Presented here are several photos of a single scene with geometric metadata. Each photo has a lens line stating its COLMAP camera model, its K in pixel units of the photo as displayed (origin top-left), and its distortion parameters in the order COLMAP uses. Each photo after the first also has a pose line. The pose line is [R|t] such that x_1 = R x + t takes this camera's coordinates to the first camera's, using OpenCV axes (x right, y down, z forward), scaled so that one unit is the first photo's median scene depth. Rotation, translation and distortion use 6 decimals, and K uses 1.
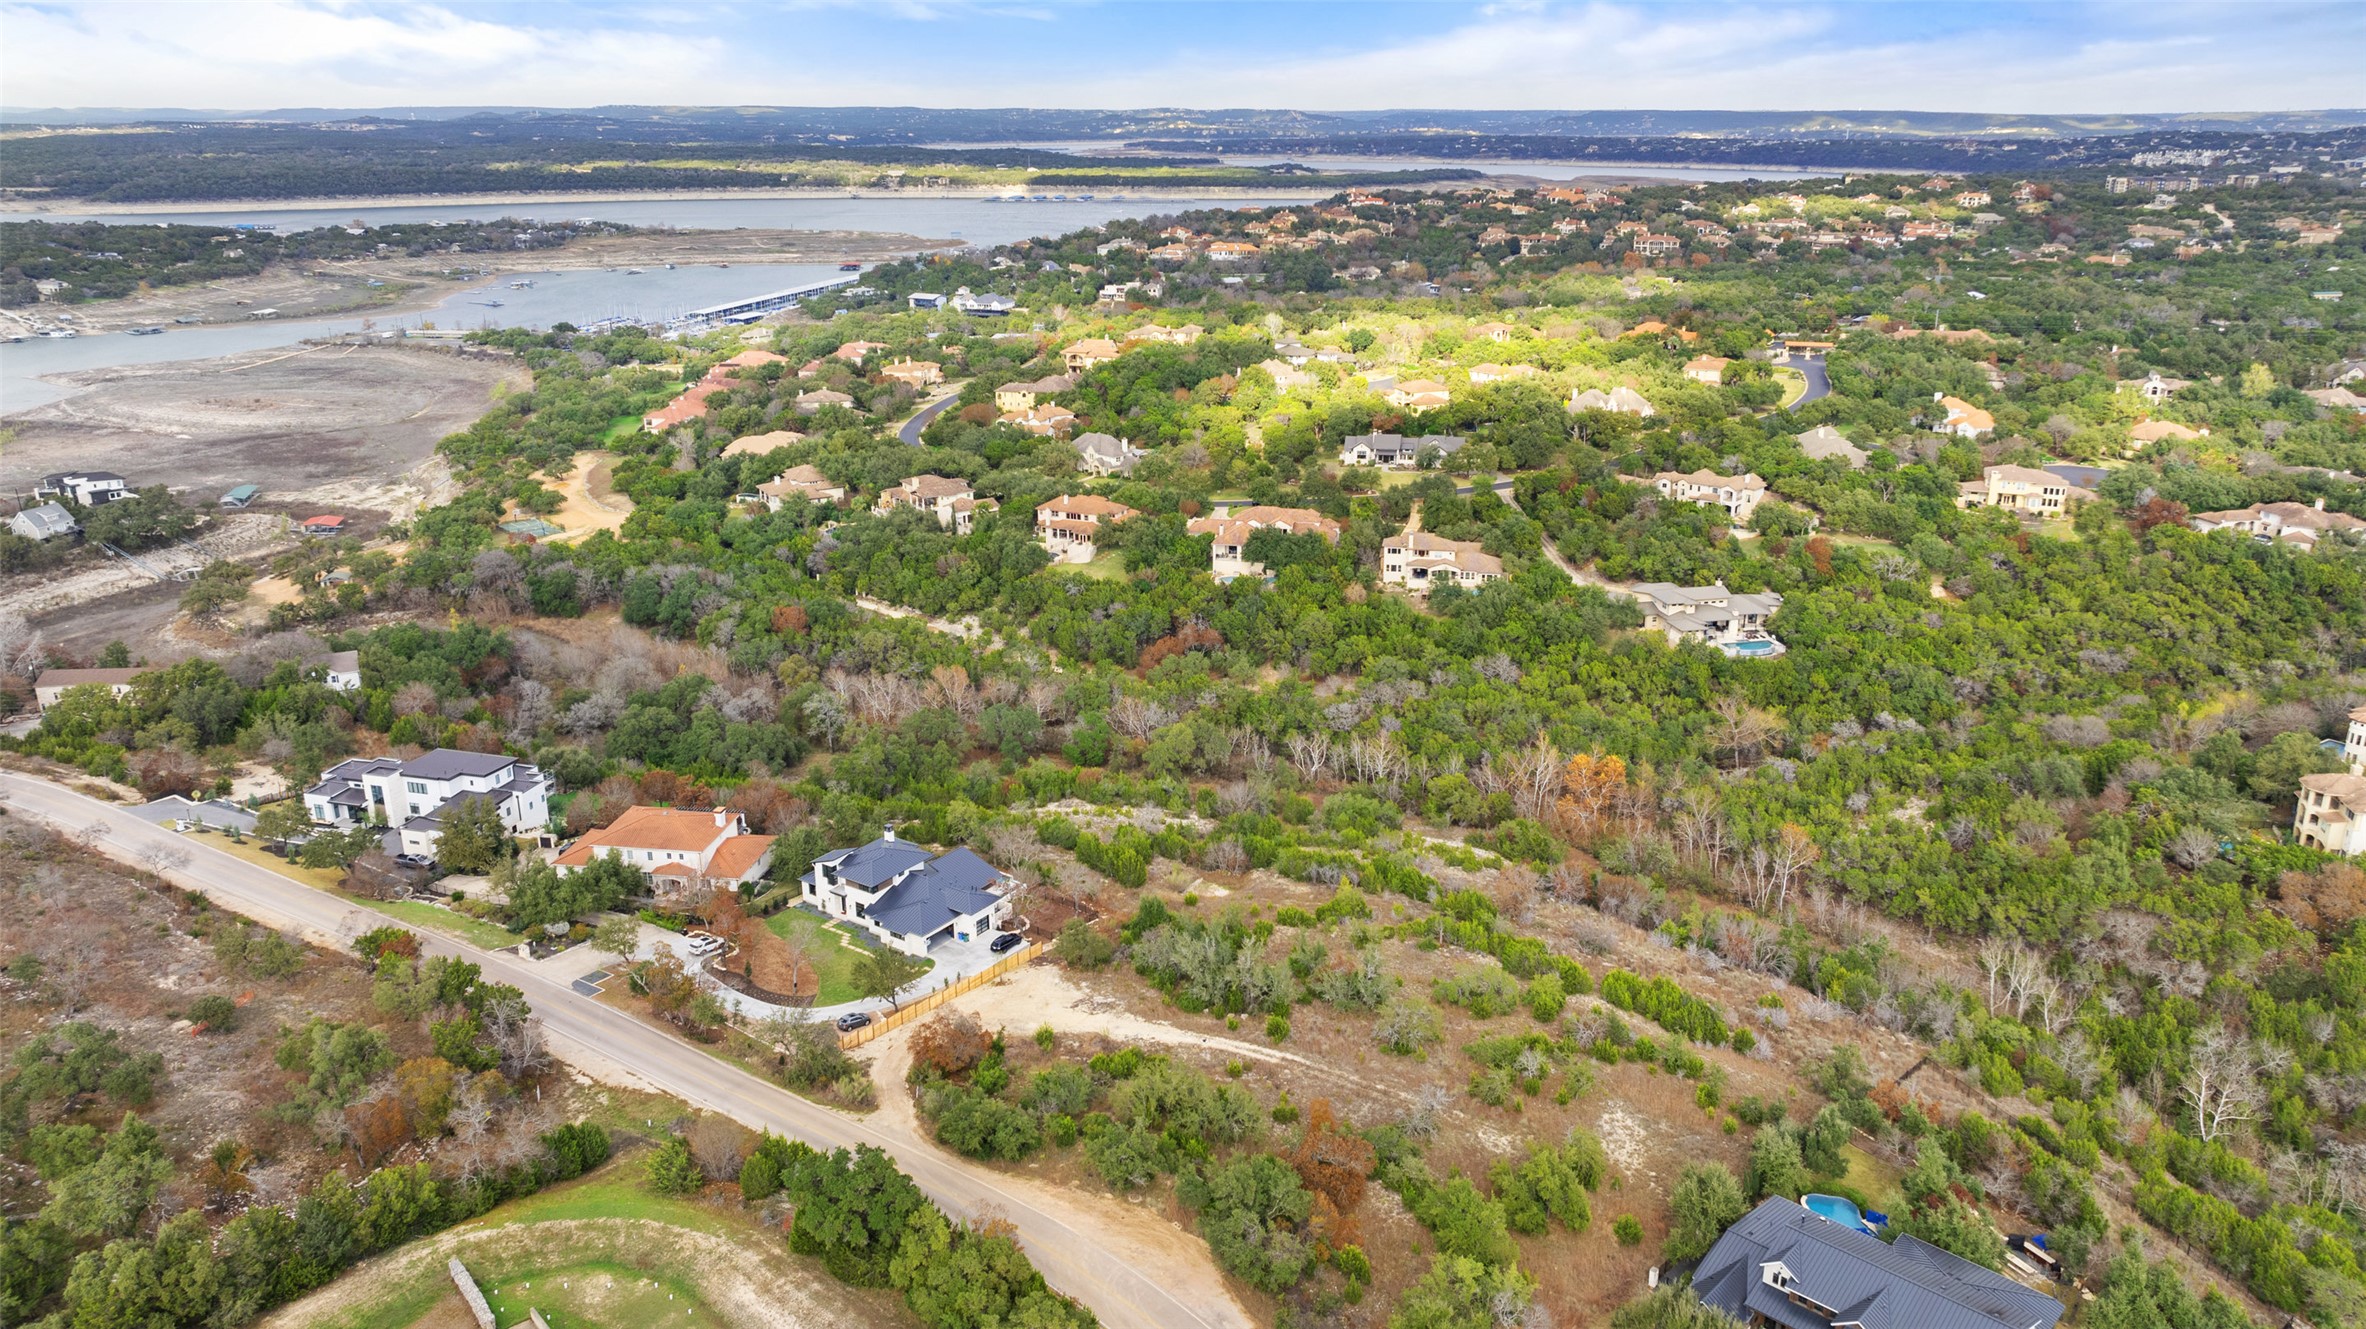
lens RADIAL K [[1686.2, 0, 1183.1], [0, 1686.2, 655.1], [0, 0, 1]] dist [-0.030271, 0.018867]
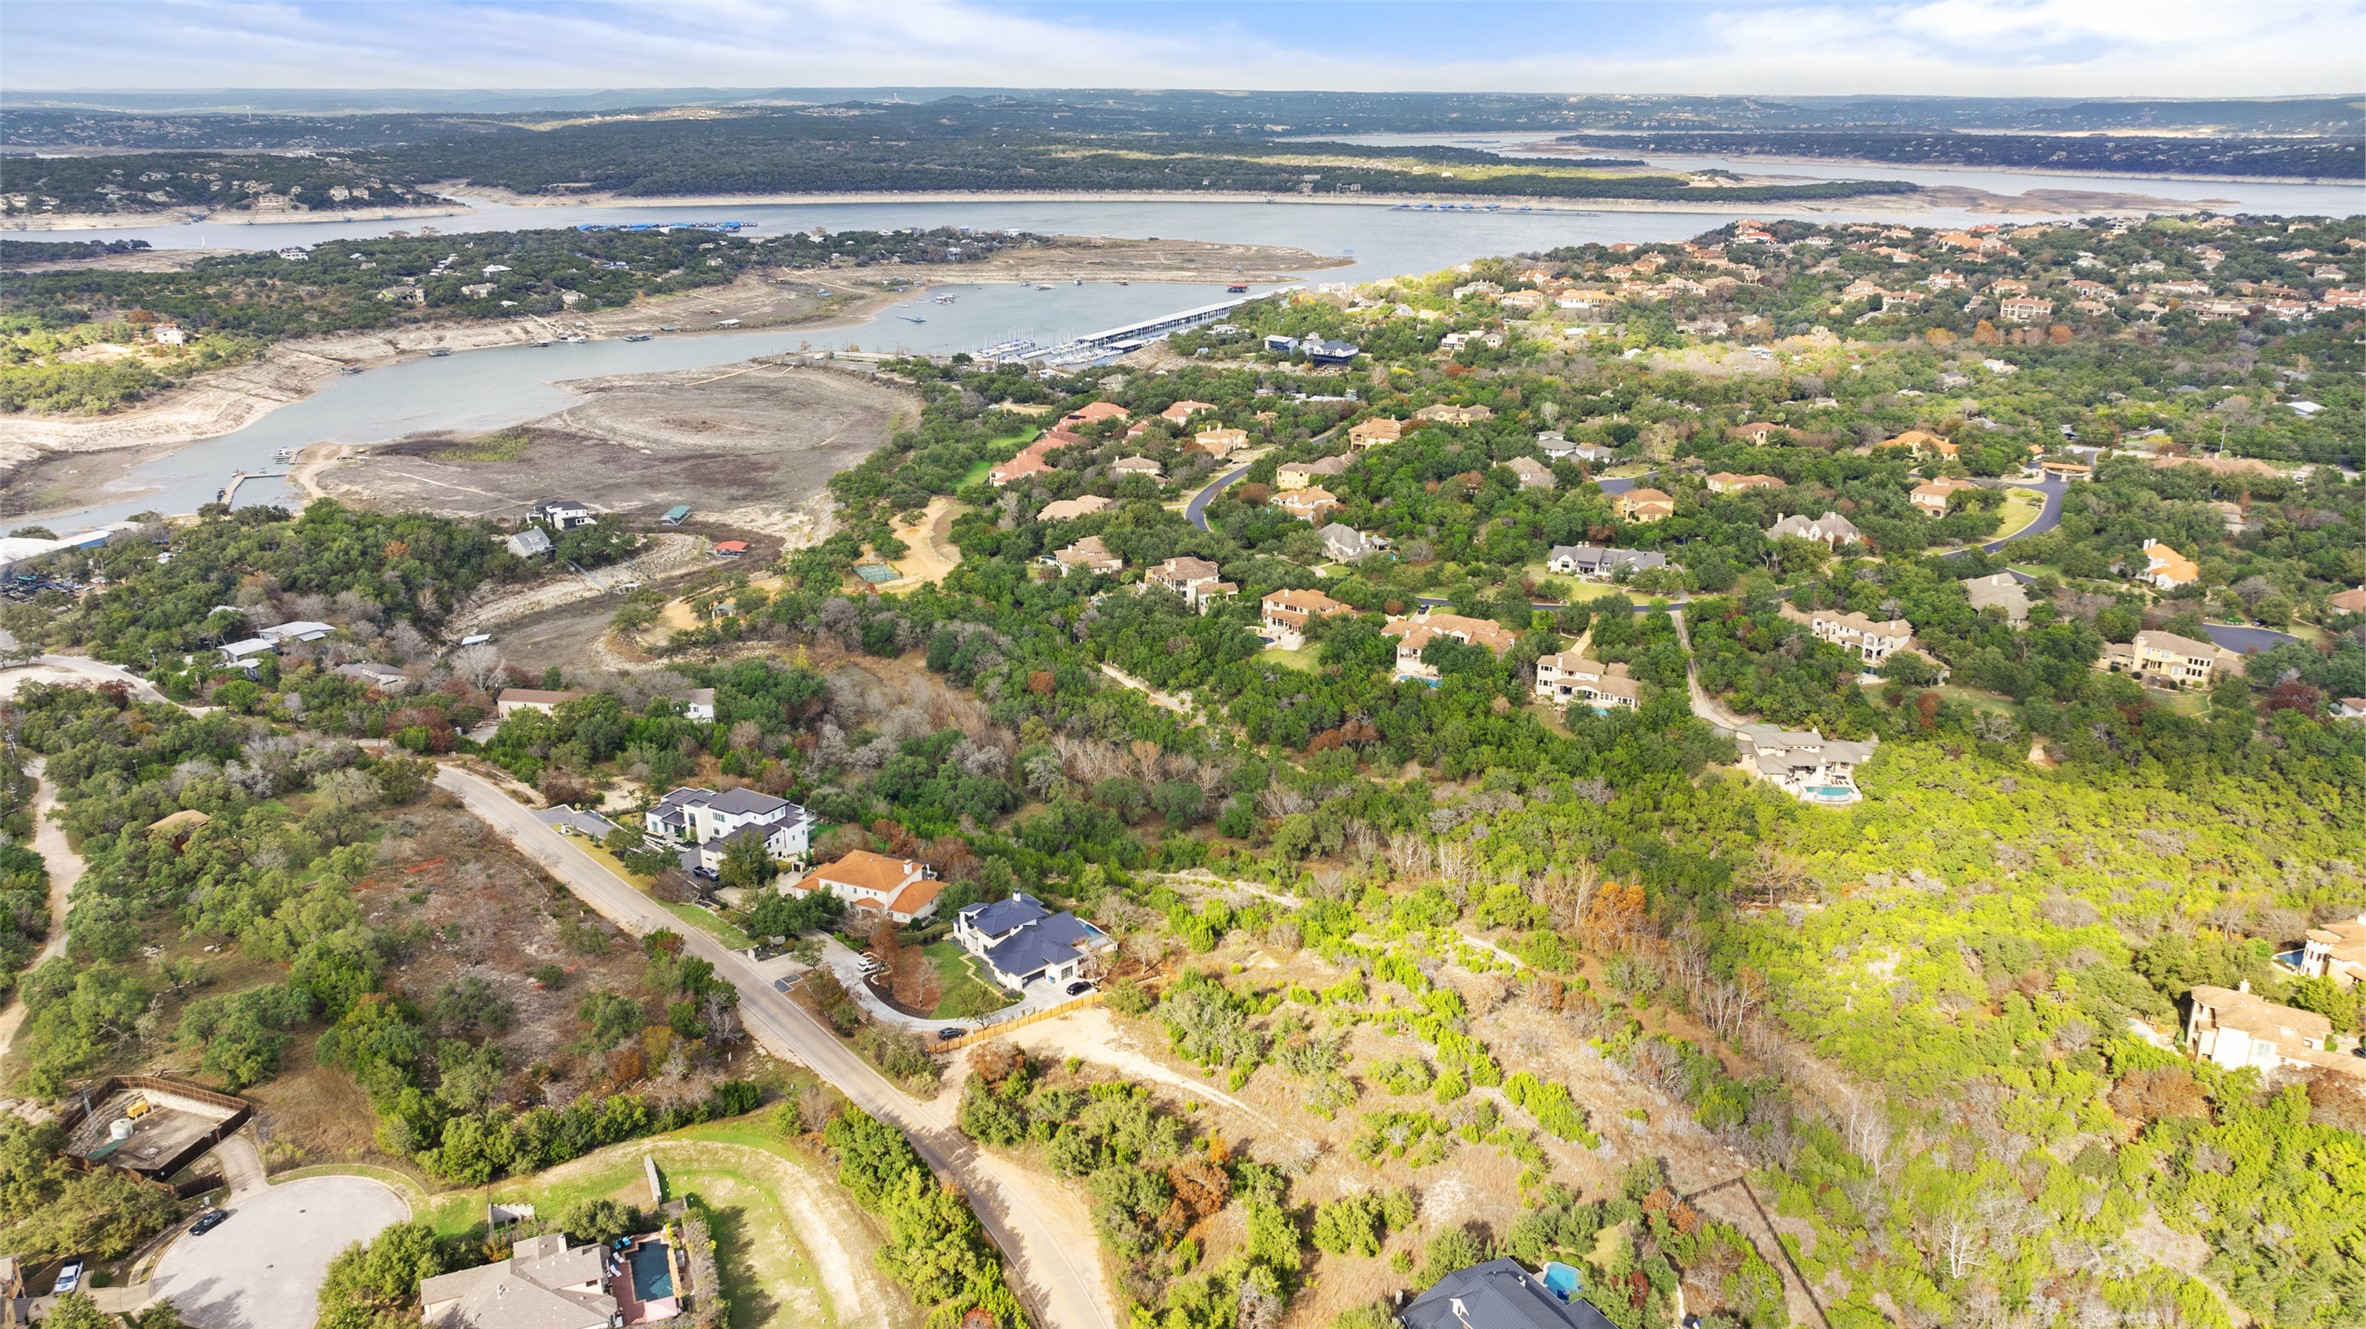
lens RADIAL K [[1686.2, 0, 1181.6], [0, 1686.2, 669.3], [0, 0, 1]] dist [-0.030271, 0.018867]
pose [[0.966478, 0.086362, -0.241788, 0.156167], [-0.080169, 0.996154, 0.035352, -0.078743], [0.243911, -0.014783, 0.969685, -0.170435]]
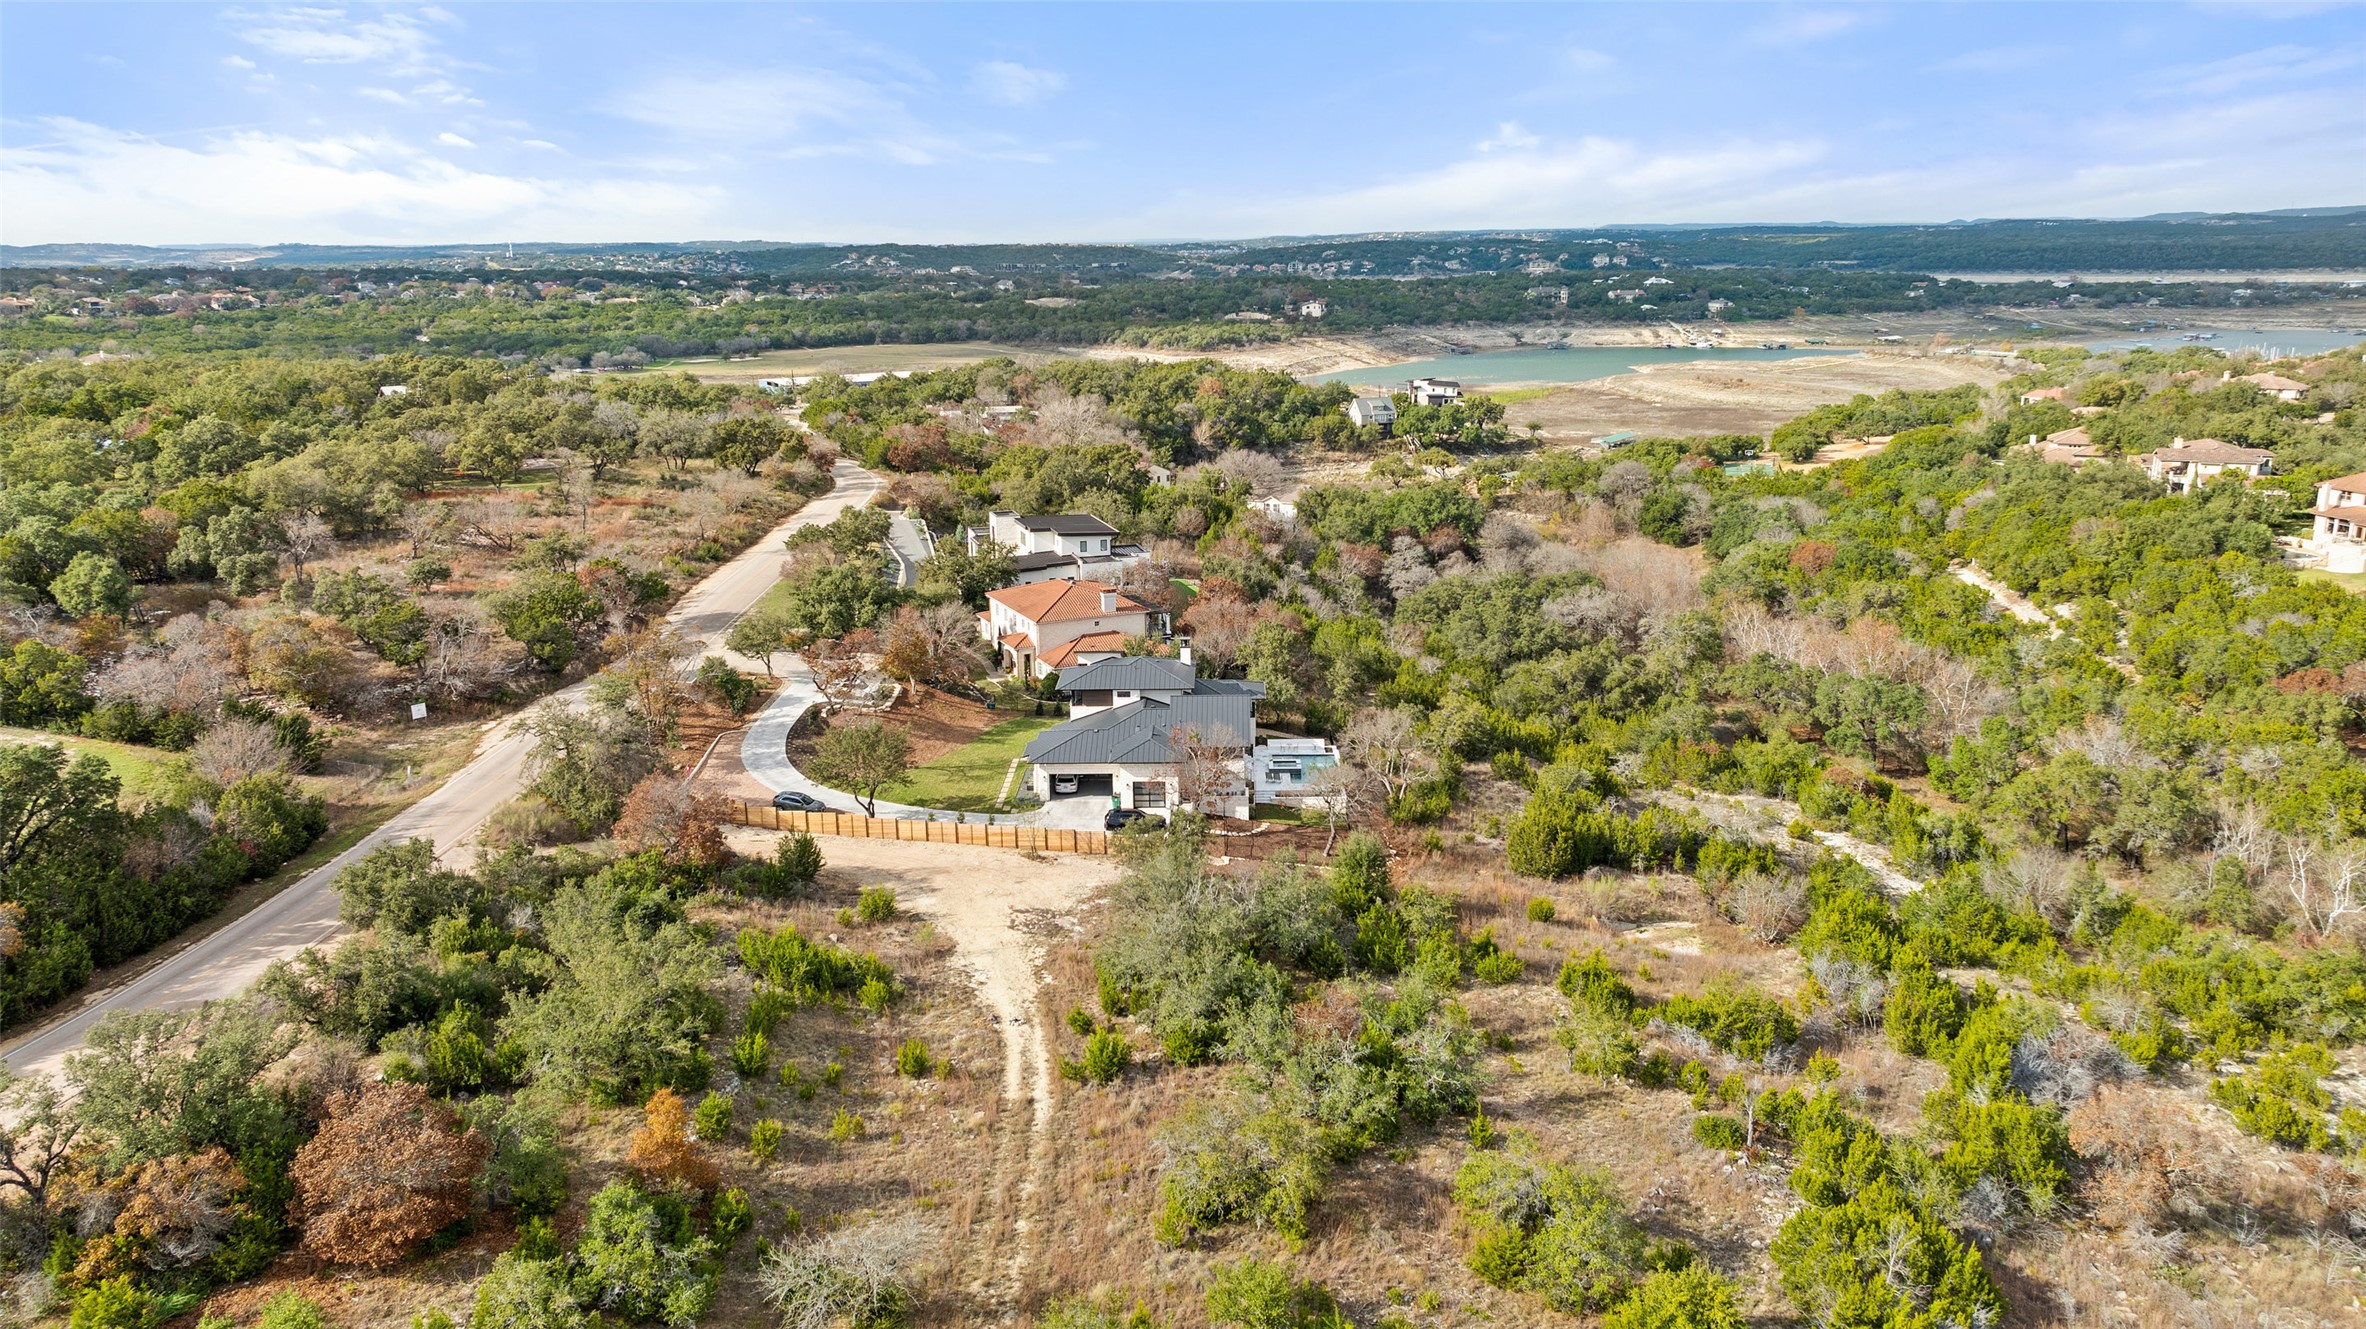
lens RADIAL K [[1686.2, 0, 1182.2], [0, 1686.2, 664.6], [0, 0, 1]] dist [-0.030271, 0.018867]
pose [[0.529948, 0.198888, -0.824378, 0.214326], [-0.250963, 0.965347, 0.071568, 0.036653], [0.810045, 0.168961, 0.561498, 0.360563]]
